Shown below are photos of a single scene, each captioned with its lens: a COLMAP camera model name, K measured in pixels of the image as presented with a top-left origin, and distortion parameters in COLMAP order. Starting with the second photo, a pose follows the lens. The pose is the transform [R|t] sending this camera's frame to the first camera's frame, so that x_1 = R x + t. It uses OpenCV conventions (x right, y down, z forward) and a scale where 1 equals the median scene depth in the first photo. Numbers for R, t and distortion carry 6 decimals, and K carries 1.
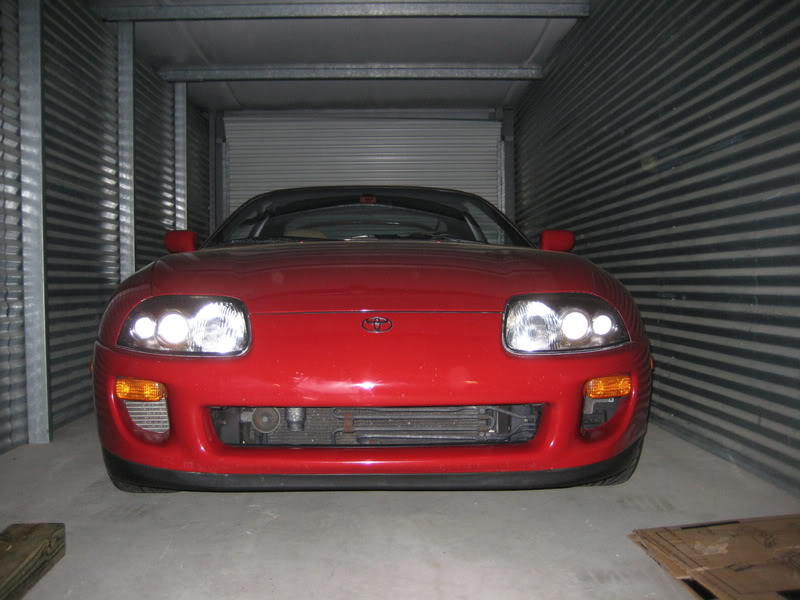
lens RADIAL K [[830.8, 0, 388.2], [0, 830.8, 299.6], [0, 0, 1]] dist [-0.158310, 0.203145]
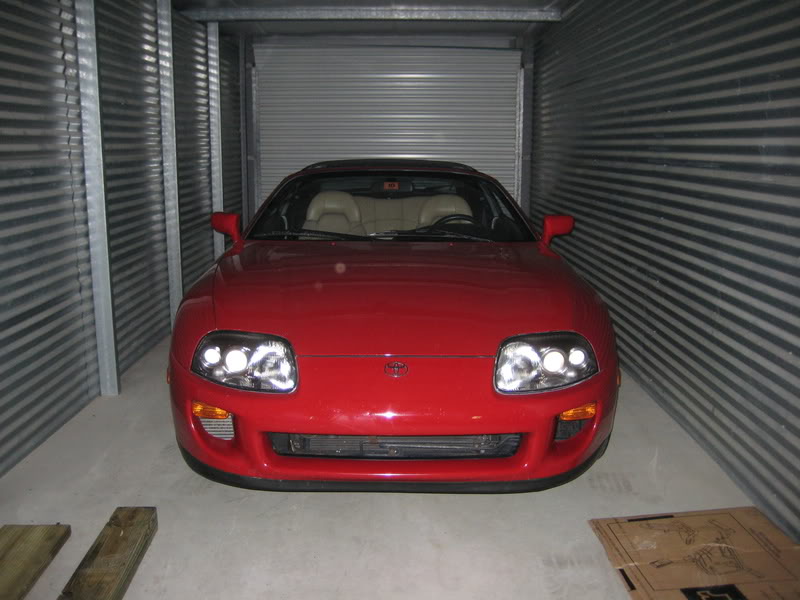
lens RADIAL K [[830.8, 0, 388.2], [0, 830.8, 299.6], [0, 0, 1]] dist [-0.158310, 0.203145]
pose [[0.999561, 0.015324, -0.025349, 0.004644], [-0.010930, 0.986200, 0.165197, -0.273121], [0.027530, -0.164847, 0.985935, -0.235603]]
